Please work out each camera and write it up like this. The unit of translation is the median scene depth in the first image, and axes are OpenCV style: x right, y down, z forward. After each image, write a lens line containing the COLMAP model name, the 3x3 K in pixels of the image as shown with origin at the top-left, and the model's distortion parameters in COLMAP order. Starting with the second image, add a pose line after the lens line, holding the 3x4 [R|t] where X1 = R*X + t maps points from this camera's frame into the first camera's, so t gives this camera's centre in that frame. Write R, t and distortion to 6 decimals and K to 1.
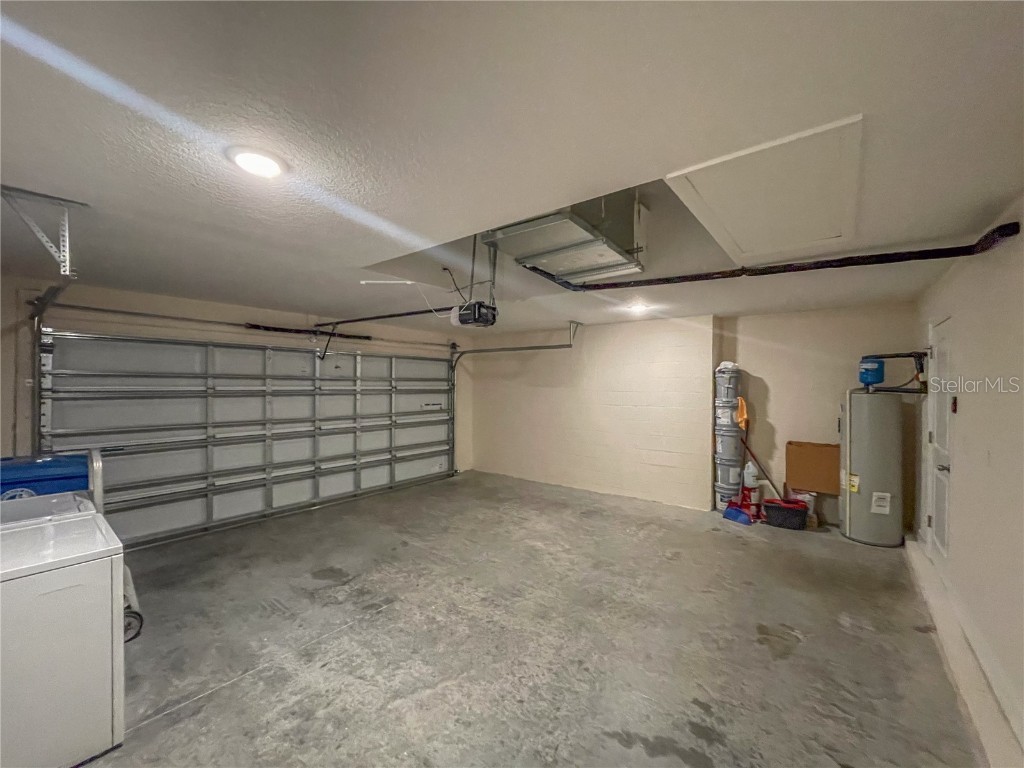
lens RADIAL K [[413.0, 0, 514.5], [0, 413.0, 384.9], [0, 0, 1]] dist [-0.000213, -0.000047]
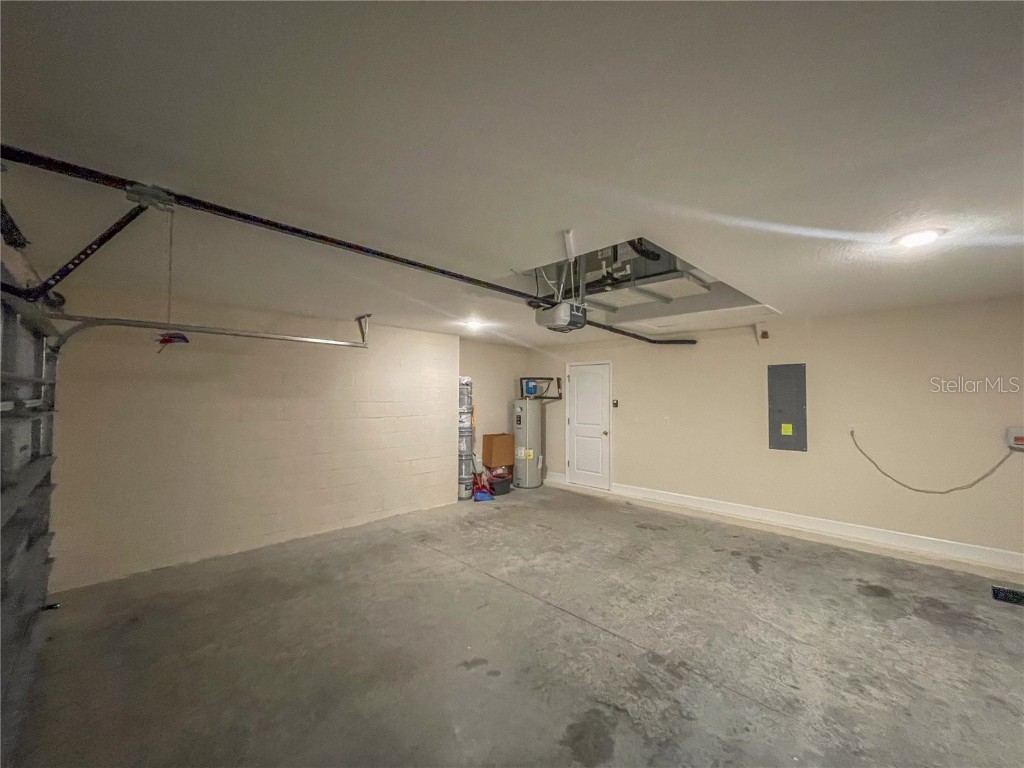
lens RADIAL K [[413.0, 0, 514.5], [0, 413.0, 384.9], [0, 0, 1]] dist [-0.000213, -0.000047]
pose [[0.117096, 0.022788, 0.992859, -1.034133], [-0.002682, 0.999740, -0.022630, -0.003336], [-0.993117, -0.000013, 0.117126, 1.050295]]
